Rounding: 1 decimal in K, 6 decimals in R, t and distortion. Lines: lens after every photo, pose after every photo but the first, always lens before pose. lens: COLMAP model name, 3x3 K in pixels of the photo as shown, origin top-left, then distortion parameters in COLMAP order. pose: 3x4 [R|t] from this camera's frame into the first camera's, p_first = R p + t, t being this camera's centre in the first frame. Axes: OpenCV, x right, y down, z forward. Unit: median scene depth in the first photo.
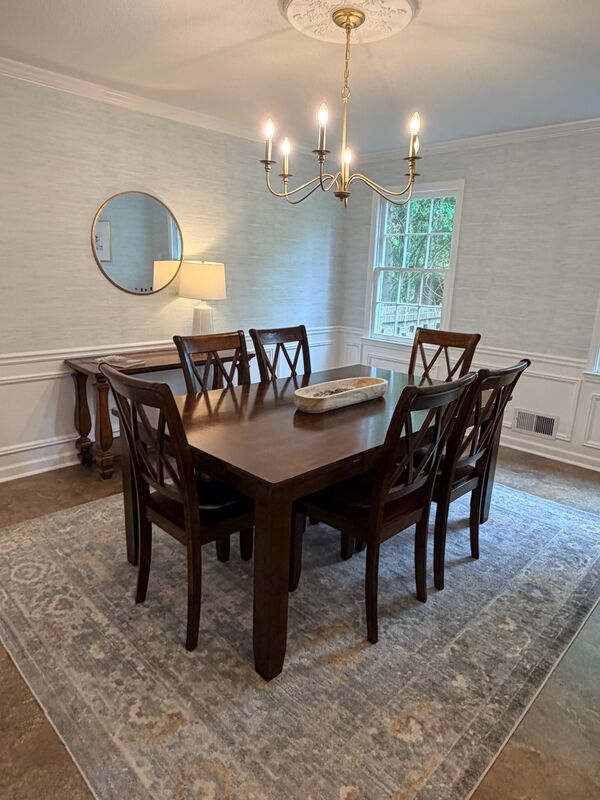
lens RADIAL K [[497.2, 0, 300.2], [0, 497.2, 400.1], [0, 0, 1]] dist [0.006043, 0.000345]
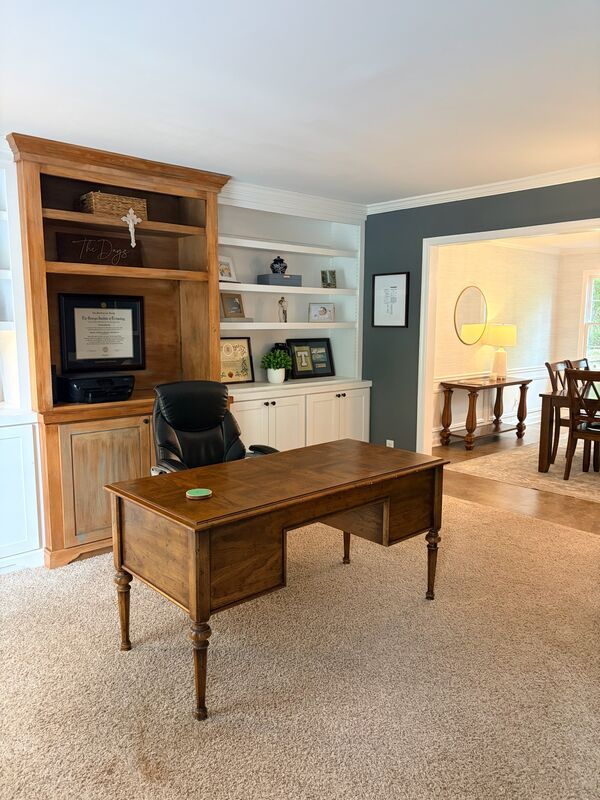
lens RADIAL K [[604.1, 0, 301.9], [0, 604.1, 403.6], [0, 0, 1]] dist [0.032305, -0.019766]
pose [[0.998102, -0.017860, -0.058928, -0.805924], [0.010911, 0.993165, -0.116207, 0.224683], [0.060601, 0.115344, 0.991475, -1.076359]]
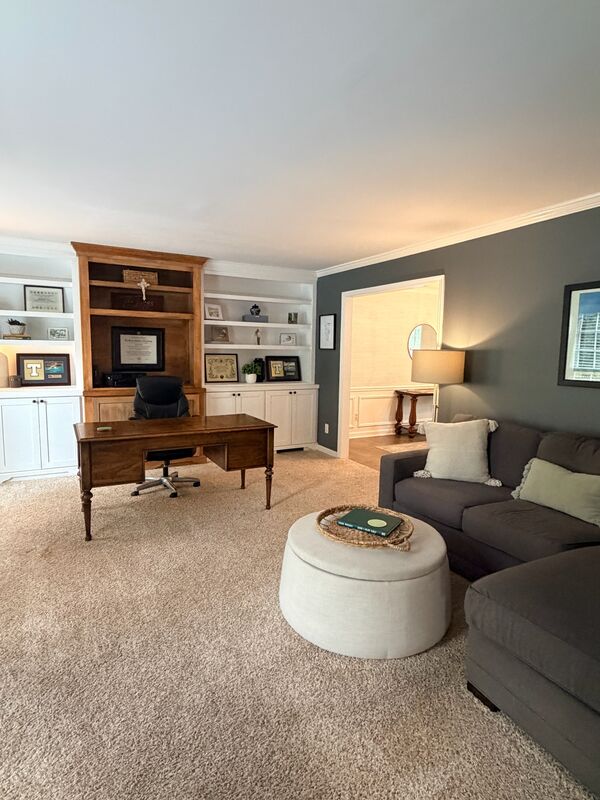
lens RADIAL K [[442.7, 0, 298.1], [0, 442.7, 399.1], [0, 0, 1]] dist [-0.003716, 0.001215]
pose [[0.958909, 0.021681, -0.282883, -0.302277], [-0.062627, 0.988656, -0.136518, 0.285772], [0.276714, 0.148624, 0.949389, -1.193622]]
